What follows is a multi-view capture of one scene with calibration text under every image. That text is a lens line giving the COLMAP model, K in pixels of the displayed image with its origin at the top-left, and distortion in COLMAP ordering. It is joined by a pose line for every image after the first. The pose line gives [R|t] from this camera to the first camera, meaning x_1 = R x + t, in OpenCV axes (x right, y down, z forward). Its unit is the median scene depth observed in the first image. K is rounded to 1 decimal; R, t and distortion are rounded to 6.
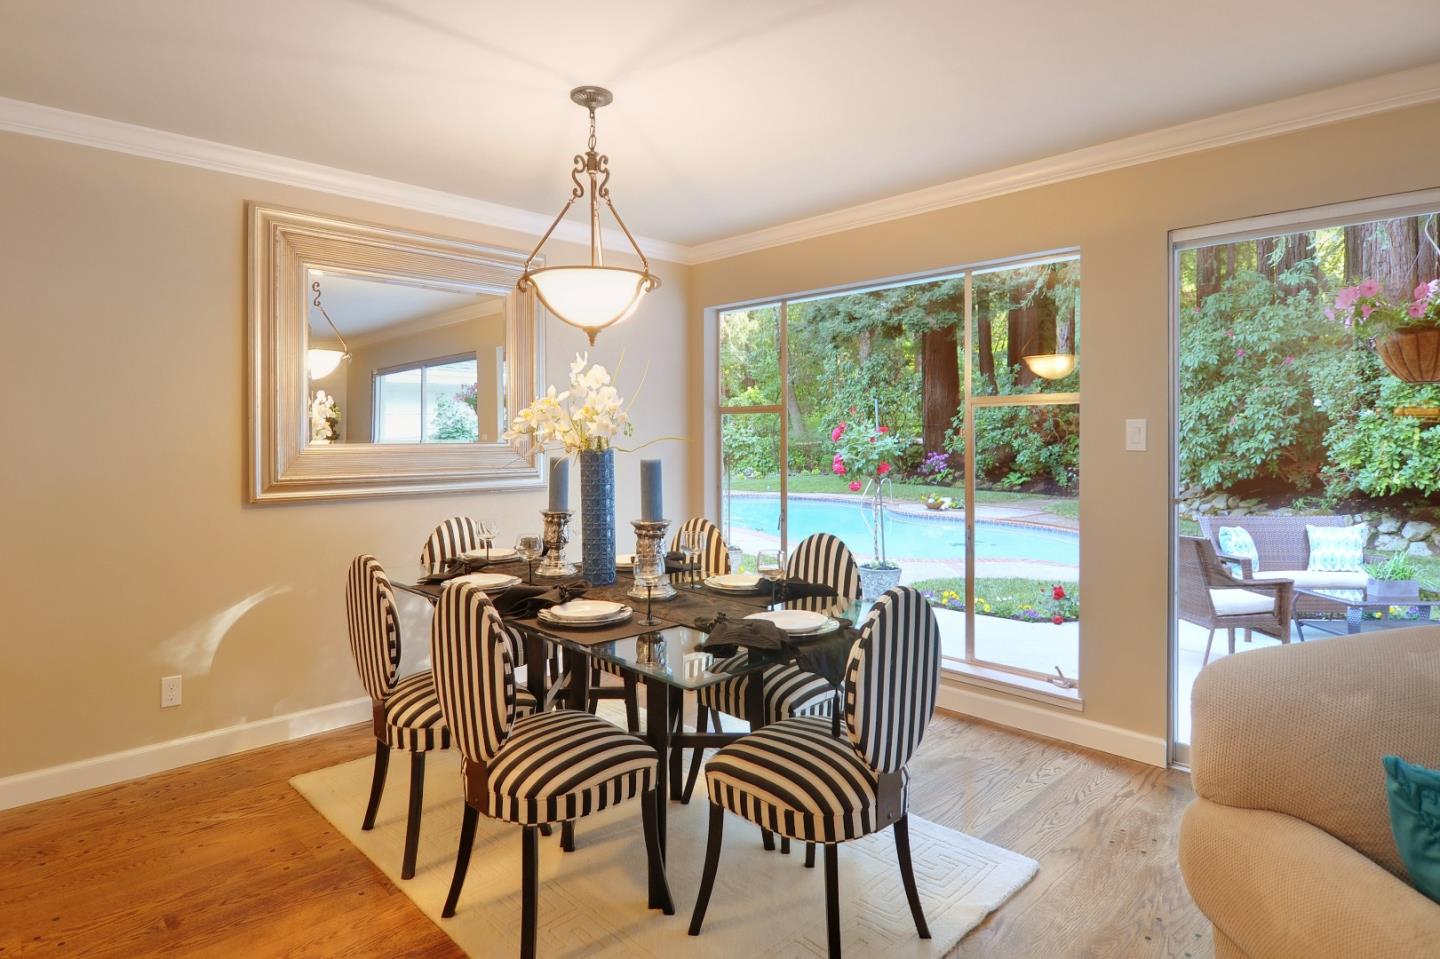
lens RADIAL K [[795.6, 0, 725.4], [0, 795.6, 436.2], [0, 0, 1]] dist [0.002259, -0.001039]
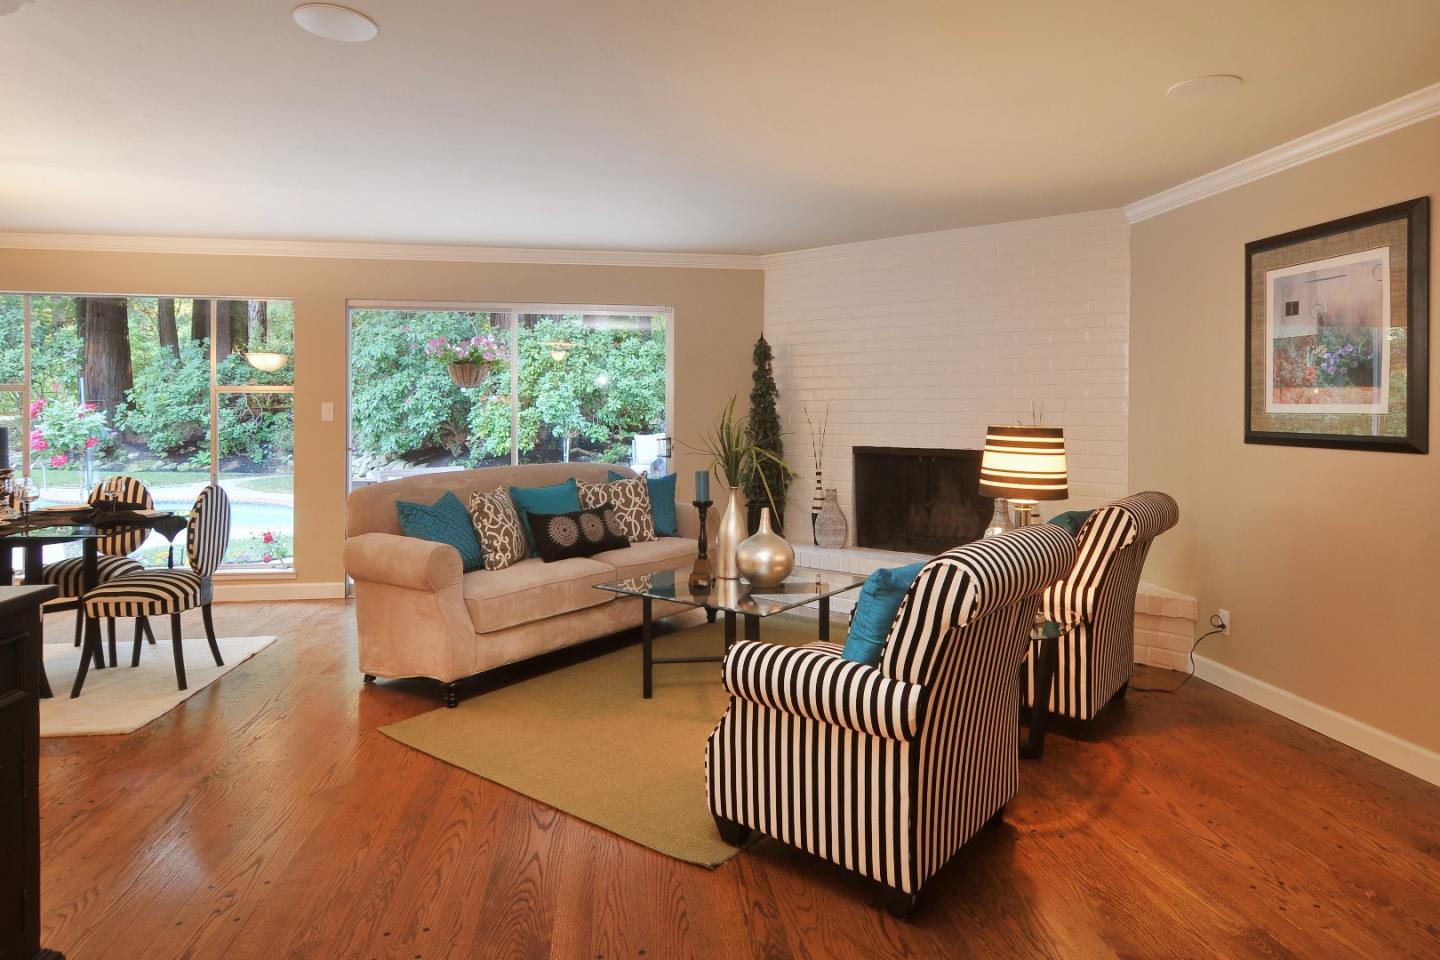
lens RADIAL K [[795.6, 0, 725.4], [0, 795.6, 436.7], [0, 0, 1]] dist [0.002259, -0.001039]
pose [[0.593976, -0.018005, 0.804281, -0.083570], [-0.006015, 0.999622, 0.026820, -0.000370], [-0.804460, -0.020769, 0.593643, -0.167376]]
